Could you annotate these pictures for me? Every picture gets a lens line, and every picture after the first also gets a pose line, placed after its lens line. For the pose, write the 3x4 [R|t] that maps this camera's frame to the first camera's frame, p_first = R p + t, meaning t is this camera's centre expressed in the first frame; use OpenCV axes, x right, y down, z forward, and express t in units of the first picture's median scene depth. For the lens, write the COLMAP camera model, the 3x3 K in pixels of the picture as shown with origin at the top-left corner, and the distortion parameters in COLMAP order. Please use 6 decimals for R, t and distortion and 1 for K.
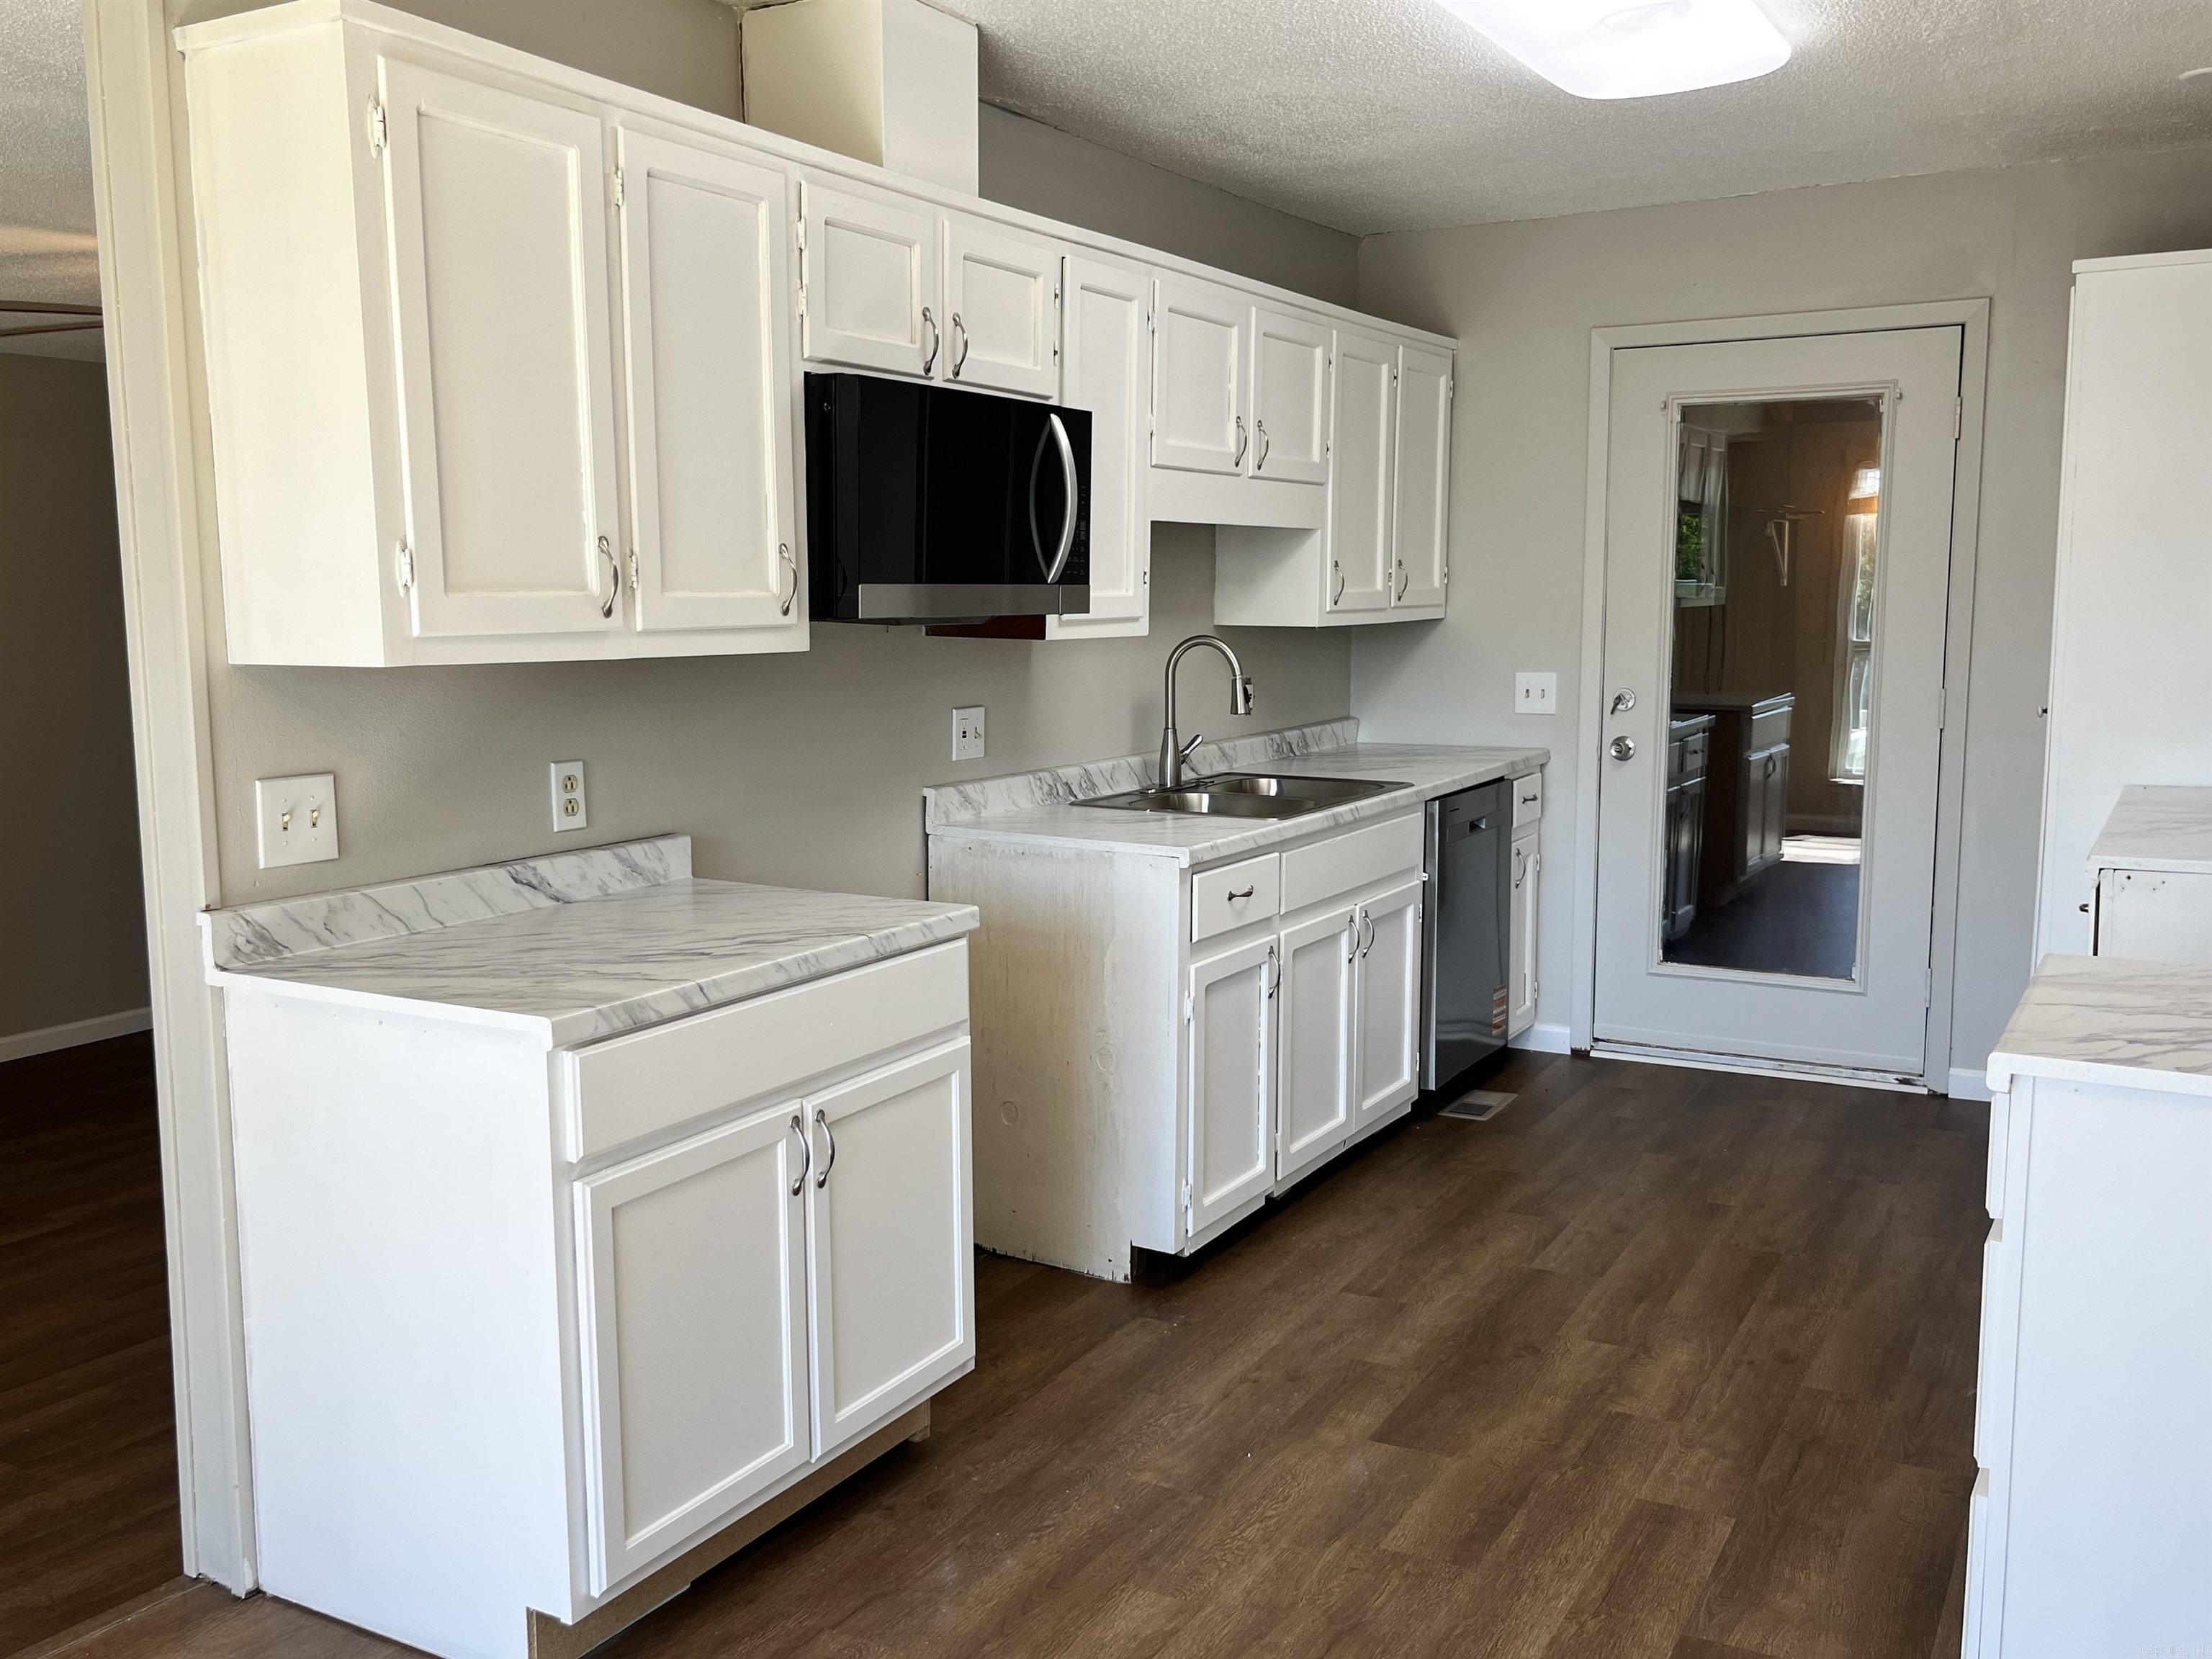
lens RADIAL K [[1883.1, 0, 1102.5], [0, 1883.1, 825.7], [0, 0, 1]] dist [0.020045, 0.001523]
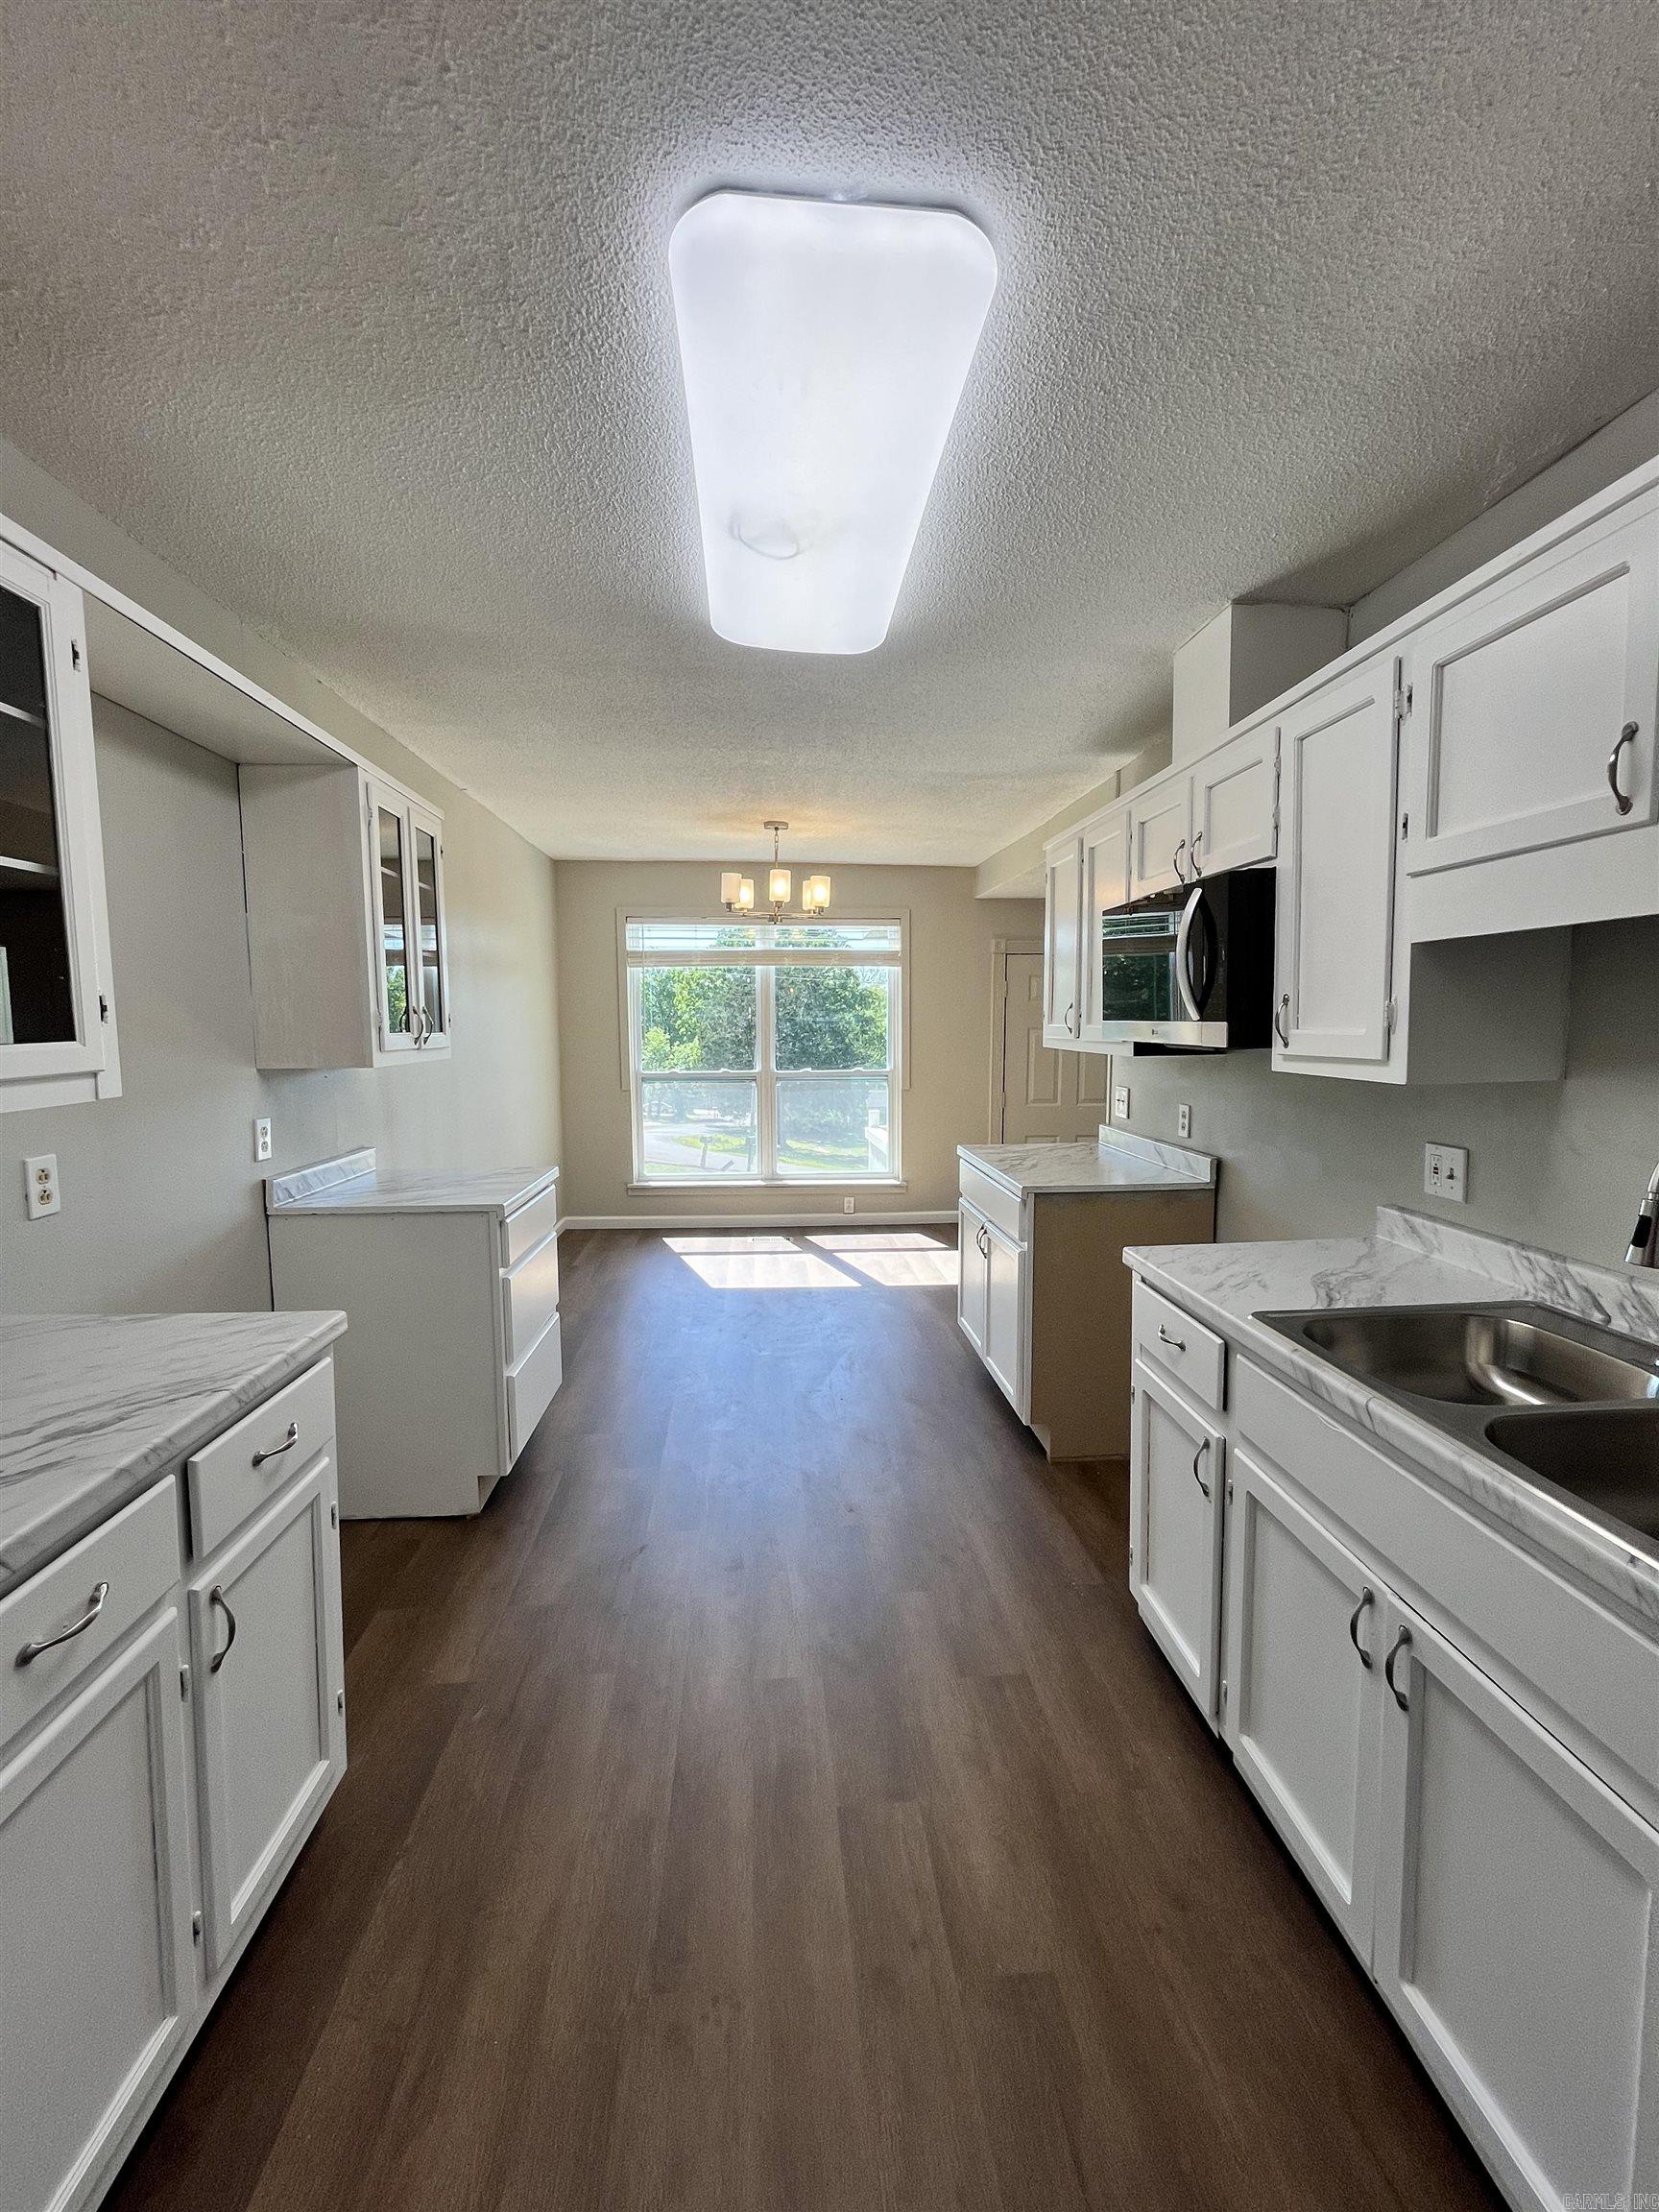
lens RADIAL K [[889.9, 0, 827.0], [0, 889.9, 1098.0], [0, 0, 1]] dist [-0.003584, -0.000267]
pose [[-0.824654, 0.055481, -0.562911, 0.453980], [-0.066660, 0.978710, 0.194119, -0.155692], [0.561696, 0.197605, -0.803399, 1.188831]]
